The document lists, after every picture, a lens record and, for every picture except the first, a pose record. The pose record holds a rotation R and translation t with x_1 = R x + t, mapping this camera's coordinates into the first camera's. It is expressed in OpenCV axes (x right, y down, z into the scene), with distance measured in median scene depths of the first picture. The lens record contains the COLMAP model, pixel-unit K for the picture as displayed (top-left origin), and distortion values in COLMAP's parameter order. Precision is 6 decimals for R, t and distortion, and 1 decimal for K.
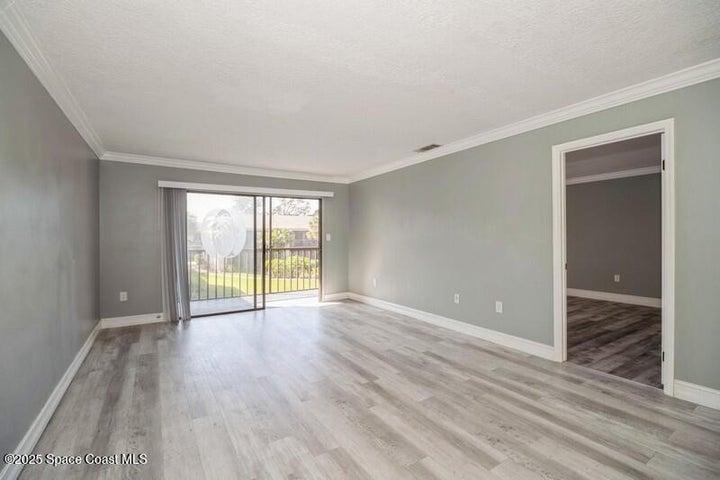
lens RADIAL K [[320.9, 0, 360.0], [0, 320.9, 240.0], [0, 0, 1]] dist [-0.004398, -0.000625]
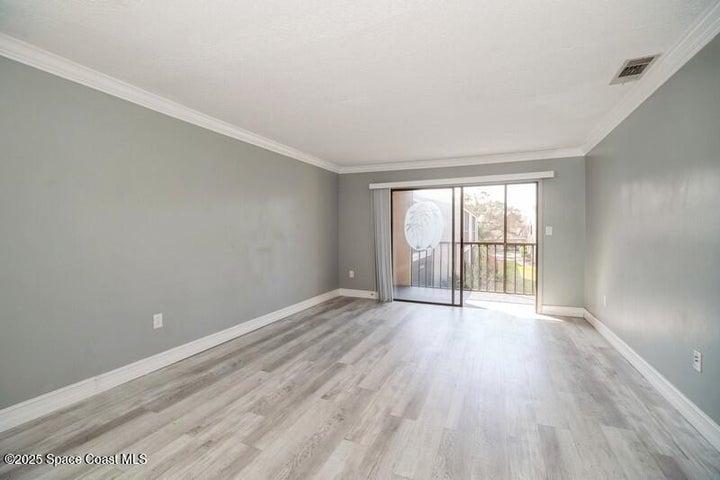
lens RADIAL K [[314.1, 0, 361.0], [0, 314.1, 228.0], [0, 0, 1]] dist [-0.001954, -0.000250]
pose [[0.568222, 0.000582, -0.822875, 0.334532], [-0.011300, 0.999911, -0.007096, -0.005393], [0.822798, 0.013330, 0.568178, 0.268400]]
